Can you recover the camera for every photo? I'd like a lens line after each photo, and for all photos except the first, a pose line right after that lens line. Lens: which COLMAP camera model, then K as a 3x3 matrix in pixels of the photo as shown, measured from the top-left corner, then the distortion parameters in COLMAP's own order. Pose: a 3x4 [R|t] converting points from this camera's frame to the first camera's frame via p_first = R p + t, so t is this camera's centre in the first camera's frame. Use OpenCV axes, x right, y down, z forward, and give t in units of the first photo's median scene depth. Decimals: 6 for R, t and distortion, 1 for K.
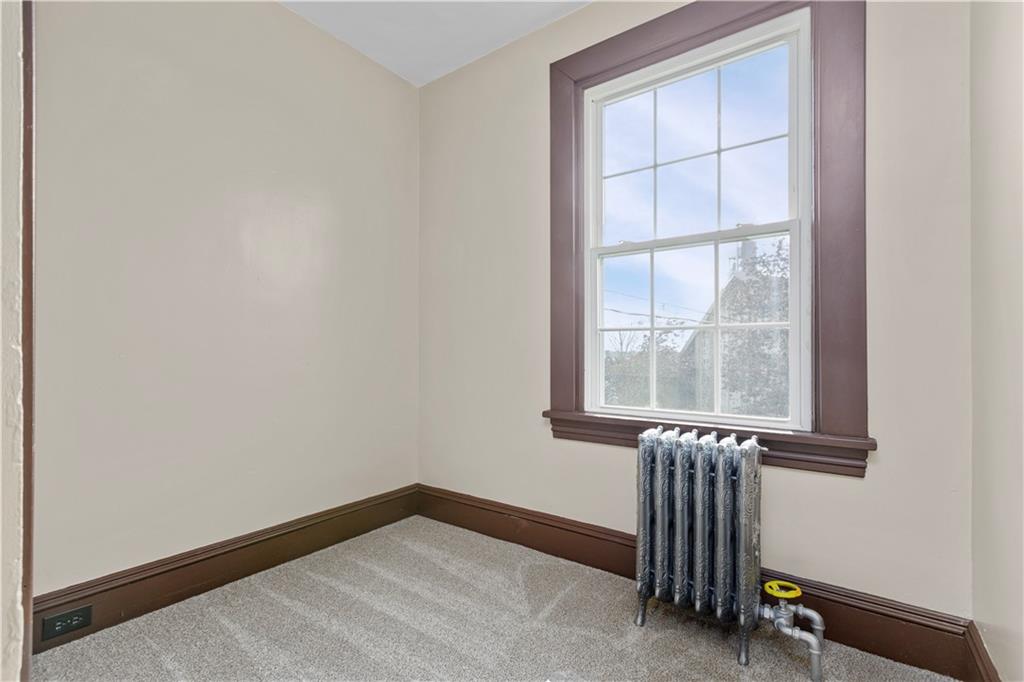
lens RADIAL K [[467.6, 0, 513.4], [0, 467.6, 338.6], [0, 0, 1]] dist [0.001239, 0.000424]
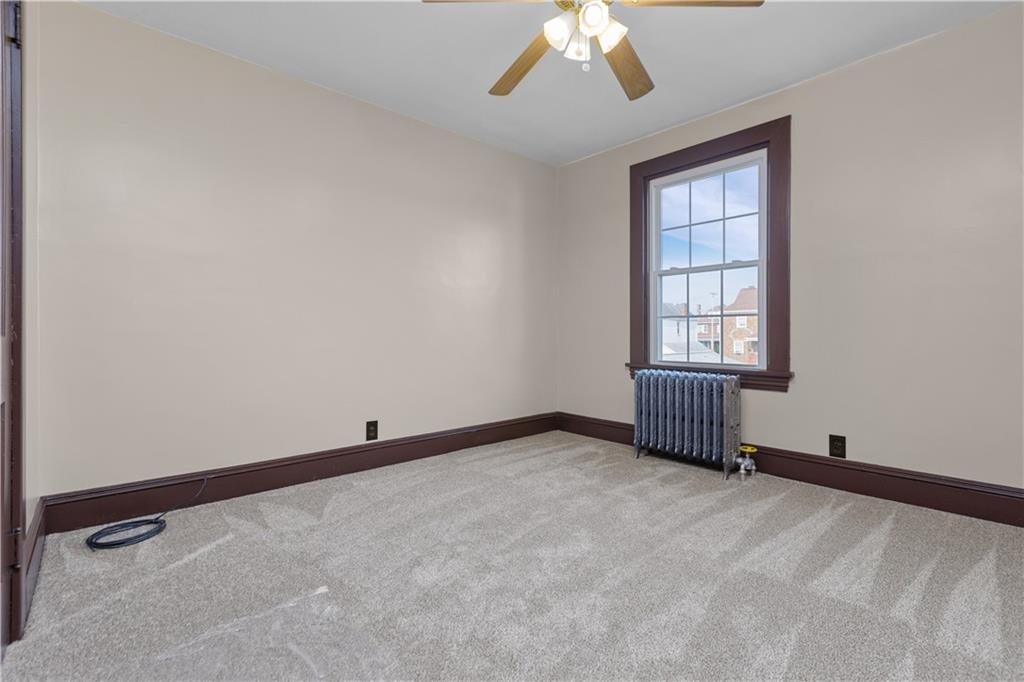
lens RADIAL K [[467.6, 0, 508.7], [0, 467.6, 333.8], [0, 0, 1]] dist [0.001239, 0.000424]
pose [[0.974456, -0.004858, -0.224525, 0.029500], [0.008976, 0.999810, 0.017327, 0.004771], [0.224398, -0.018899, 0.974314, -0.885081]]
